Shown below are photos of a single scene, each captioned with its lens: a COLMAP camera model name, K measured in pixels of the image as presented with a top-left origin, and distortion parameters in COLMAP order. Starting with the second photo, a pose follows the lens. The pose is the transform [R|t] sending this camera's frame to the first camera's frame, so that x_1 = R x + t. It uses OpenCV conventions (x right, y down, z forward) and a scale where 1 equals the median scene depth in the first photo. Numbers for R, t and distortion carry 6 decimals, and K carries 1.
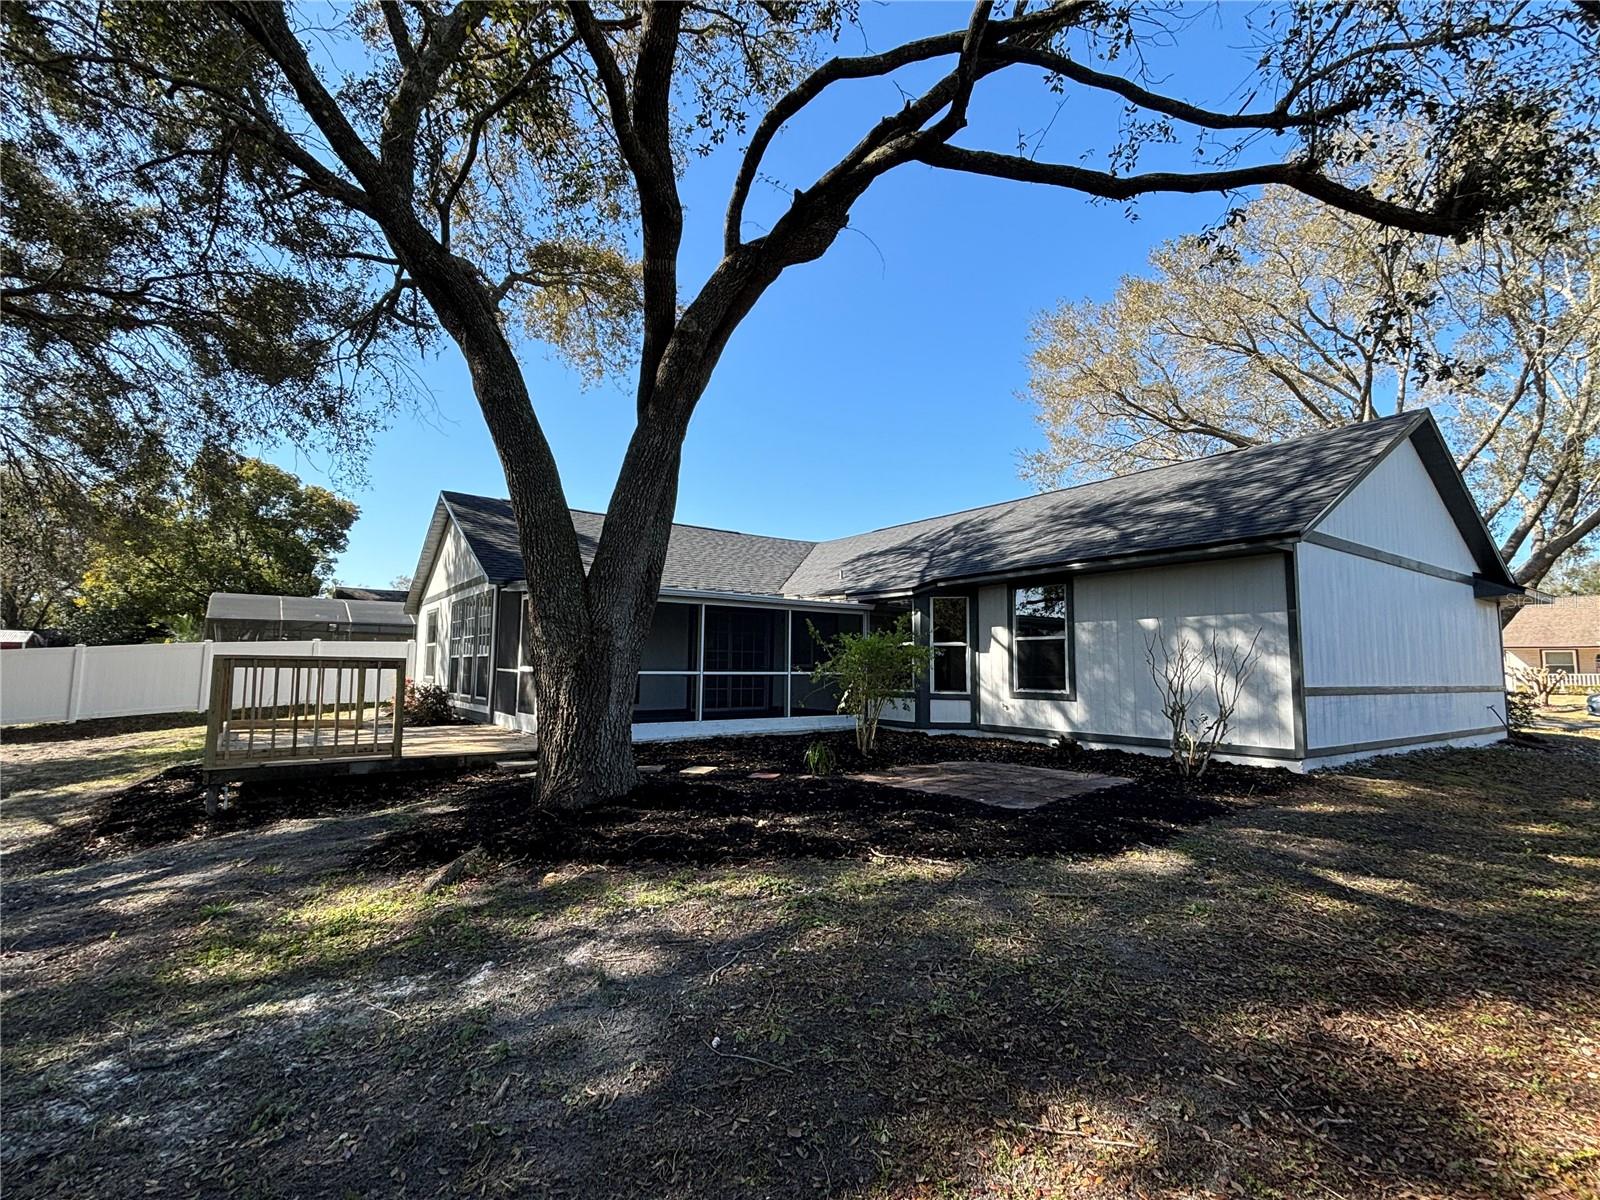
lens RADIAL K [[711.5, 0, 796.3], [0, 711.5, 610.4], [0, 0, 1]] dist [-0.000664, -0.000102]
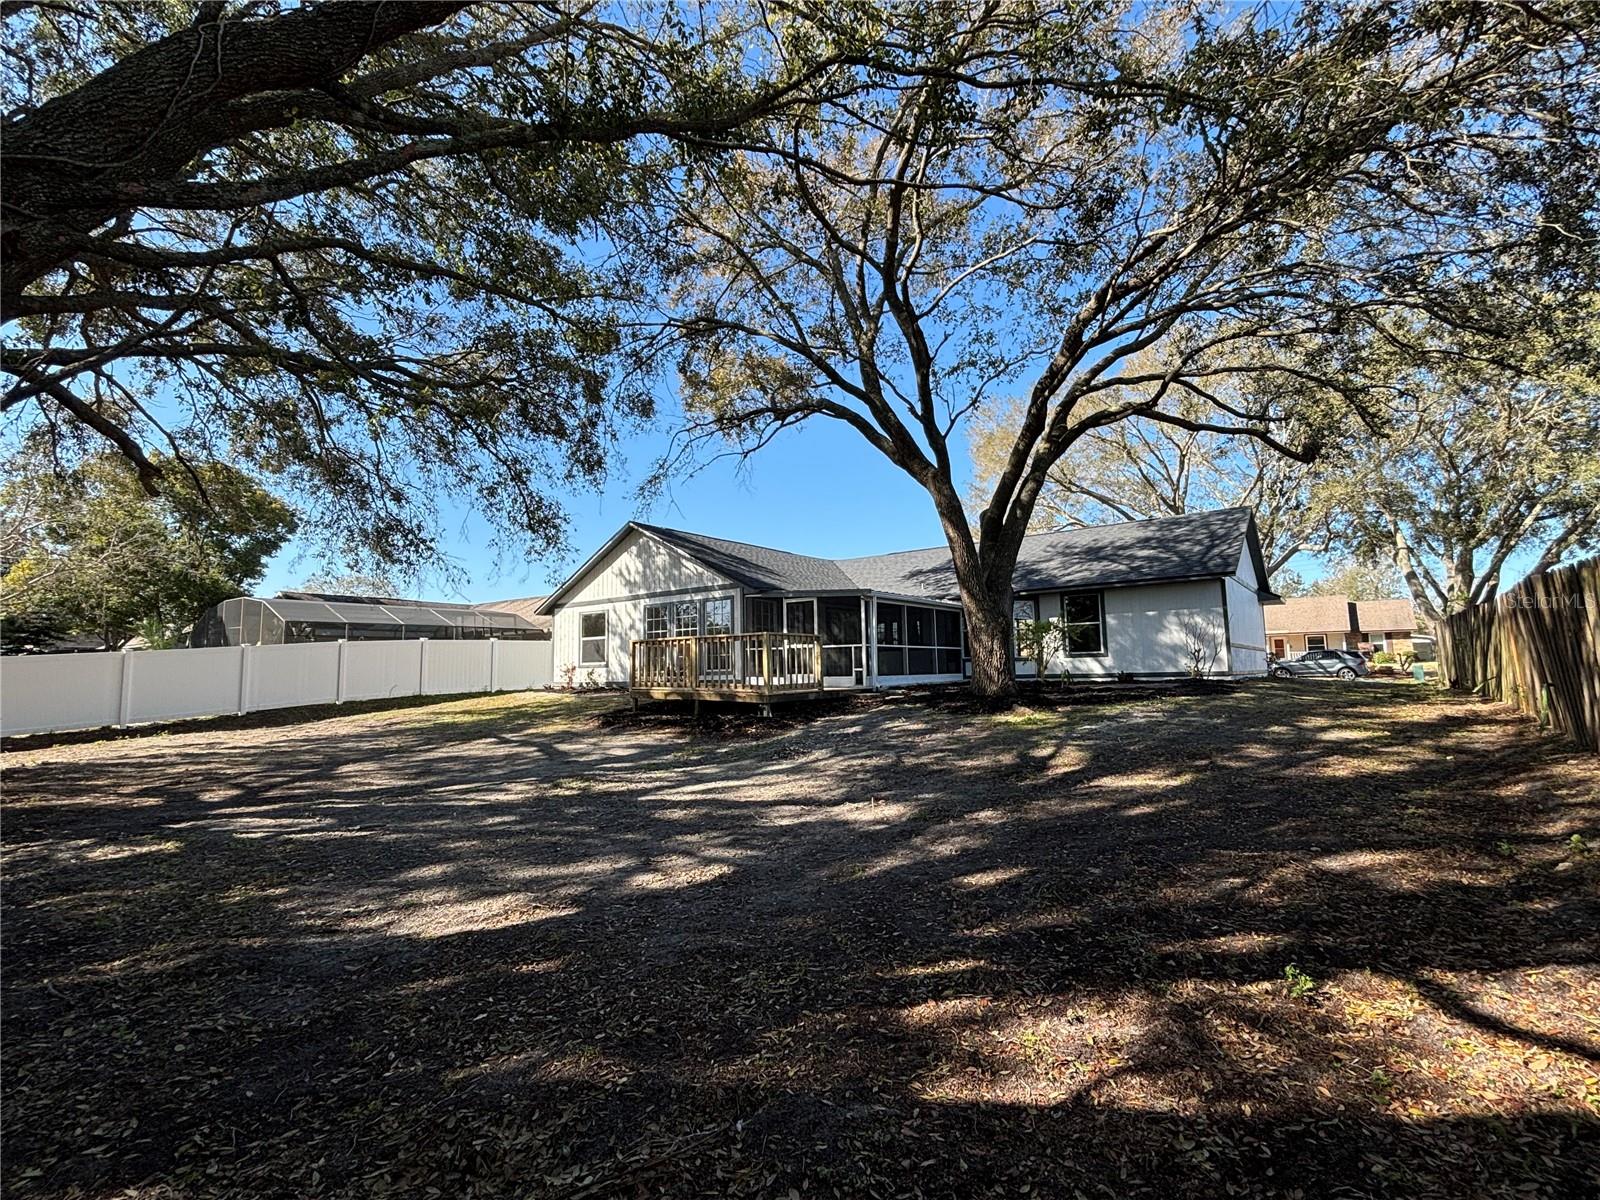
lens RADIAL K [[695.1, 0, 799.2], [0, 695.1, 594.2], [0, 0, 1]] dist [-0.000958, -0.000043]
pose [[0.953599, 0.006757, 0.301003, -0.852254], [0.004389, 0.999330, -0.036340, 0.026012], [-0.301047, 0.035975, 0.952931, -0.453707]]
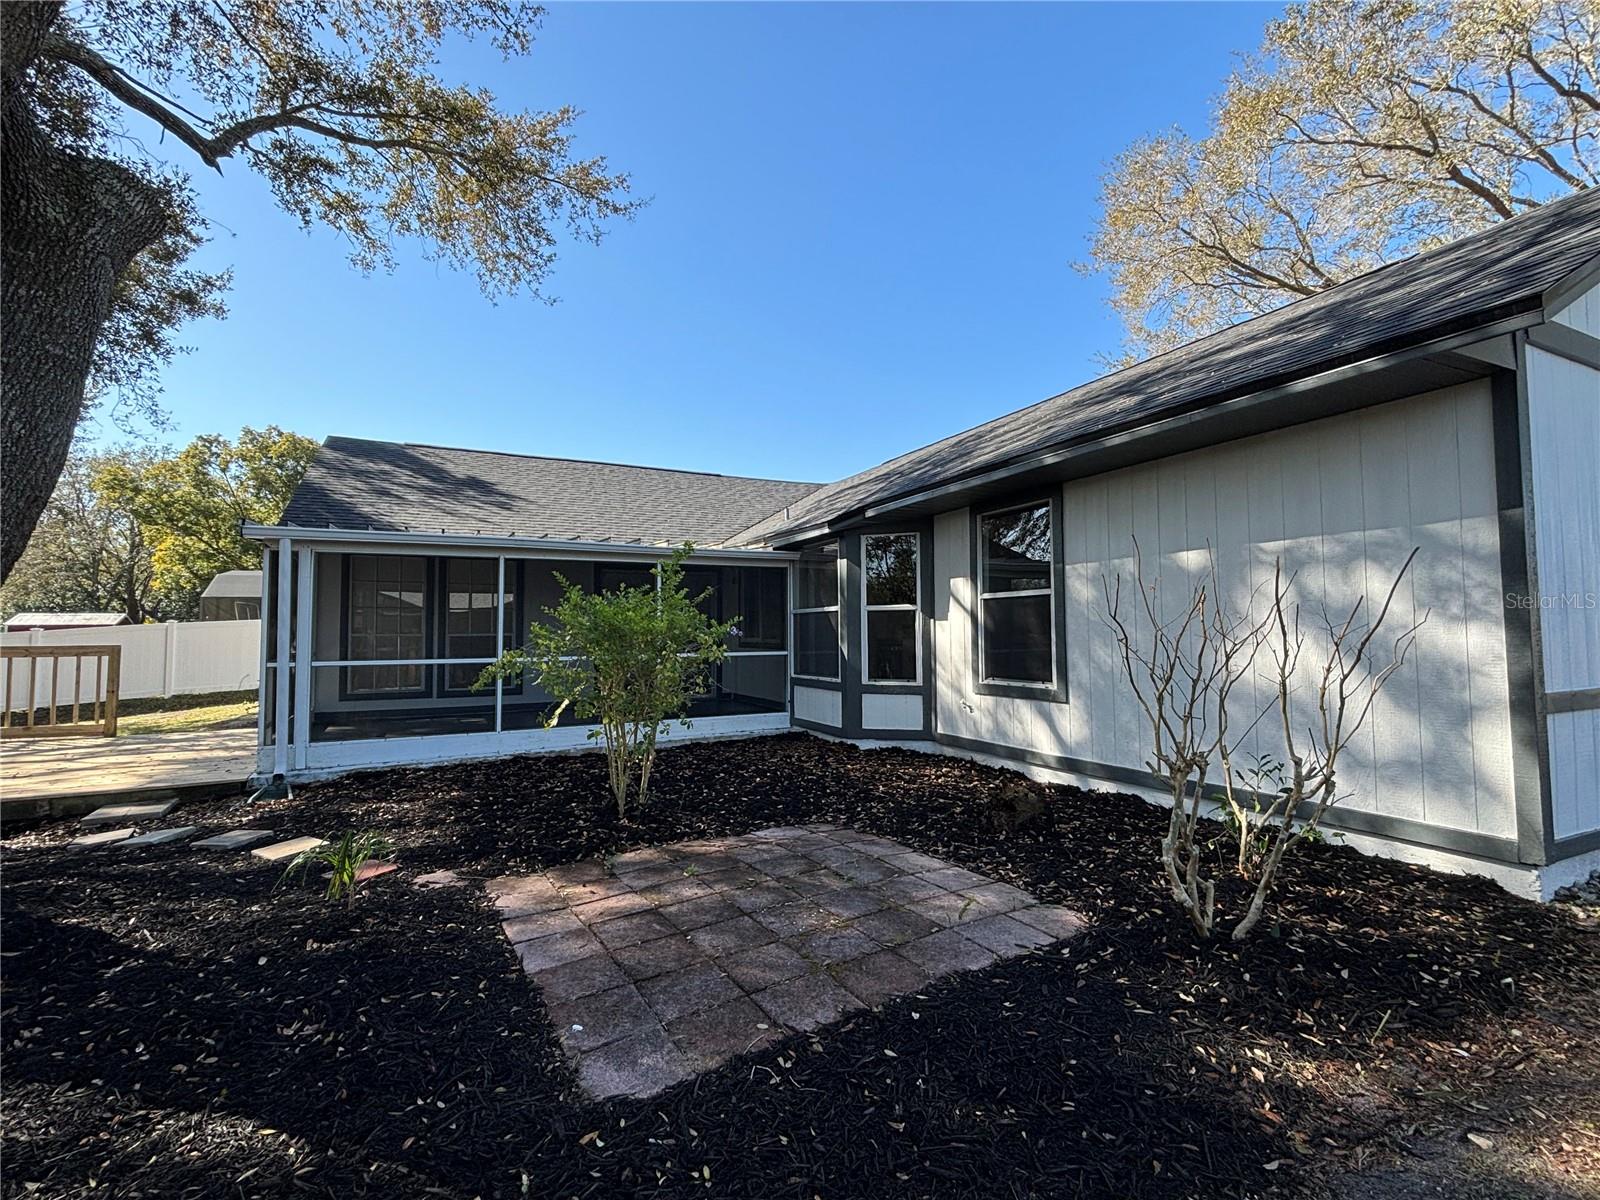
lens RADIAL K [[713.7, 0, 800.0], [0, 713.7, 600.0], [0, 0, 1]] dist [-0.000191, 0.000272]
pose [[0.986050, -0.023823, -0.164737, 0.257338], [0.029380, 0.999076, 0.031379, 0.019409], [0.163837, -0.035781, 0.985838, 0.376650]]
